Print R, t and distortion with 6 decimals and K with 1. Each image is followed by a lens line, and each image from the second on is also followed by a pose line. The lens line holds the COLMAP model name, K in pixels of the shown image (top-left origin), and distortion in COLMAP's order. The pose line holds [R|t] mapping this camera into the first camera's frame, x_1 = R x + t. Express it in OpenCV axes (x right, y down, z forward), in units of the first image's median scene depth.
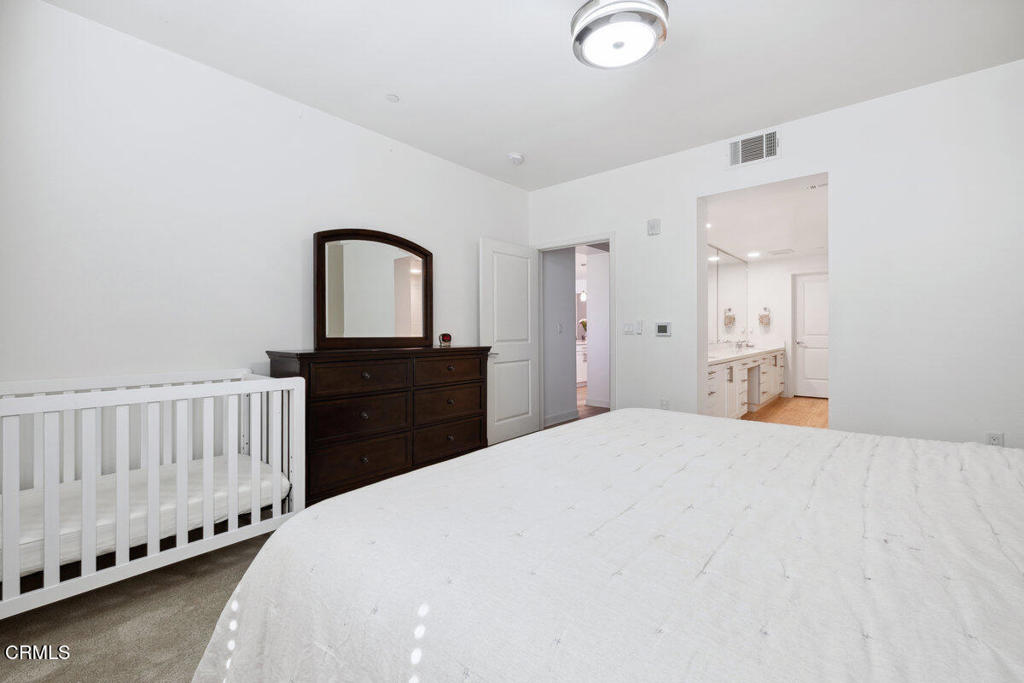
lens RADIAL K [[430.4, 0, 504.1], [0, 430.4, 333.0], [0, 0, 1]] dist [-0.011924, -0.001745]
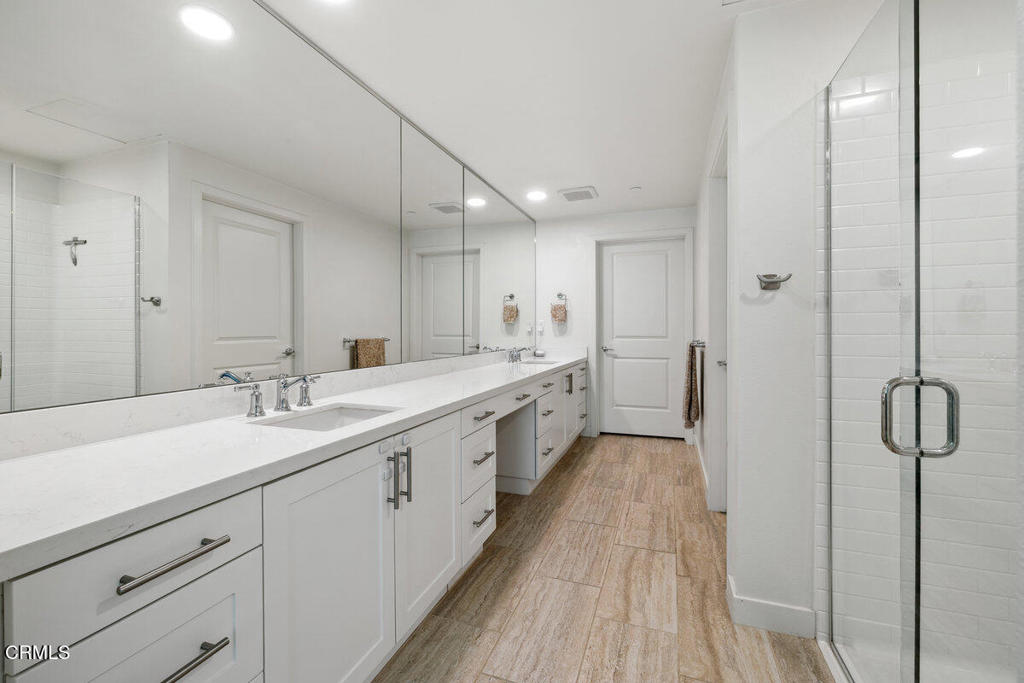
lens RADIAL K [[430.4, 0, 513.2], [0, 430.4, 334.2], [0, 0, 1]] dist [-0.011924, -0.001745]
pose [[0.926375, 0.001205, 0.376601, 0.318707], [-0.001652, 0.999998, 0.000864, -0.000506], [-0.376599, -0.001423, 0.926375, 0.457129]]
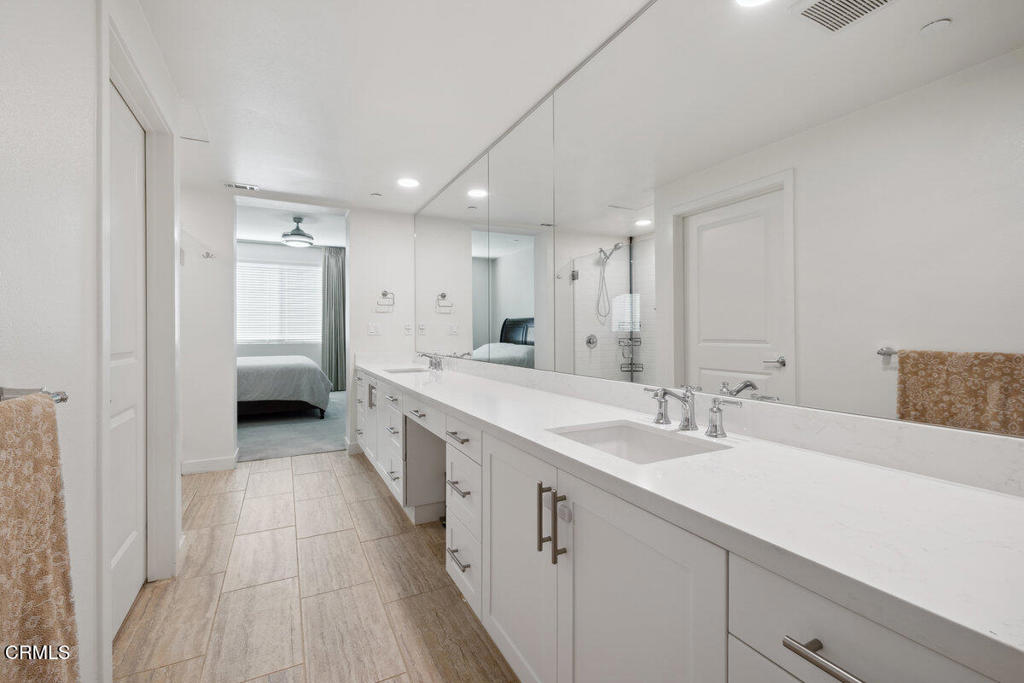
lens RADIAL K [[430.4, 0, 508.3], [0, 430.4, 335.6], [0, 0, 1]] dist [-0.011924, -0.001745]
pose [[-0.348228, 0.013205, -0.937317, 0.793448], [-0.001677, 0.999890, 0.014709, -0.008328], [0.937408, 0.006694, -0.348168, 1.038464]]
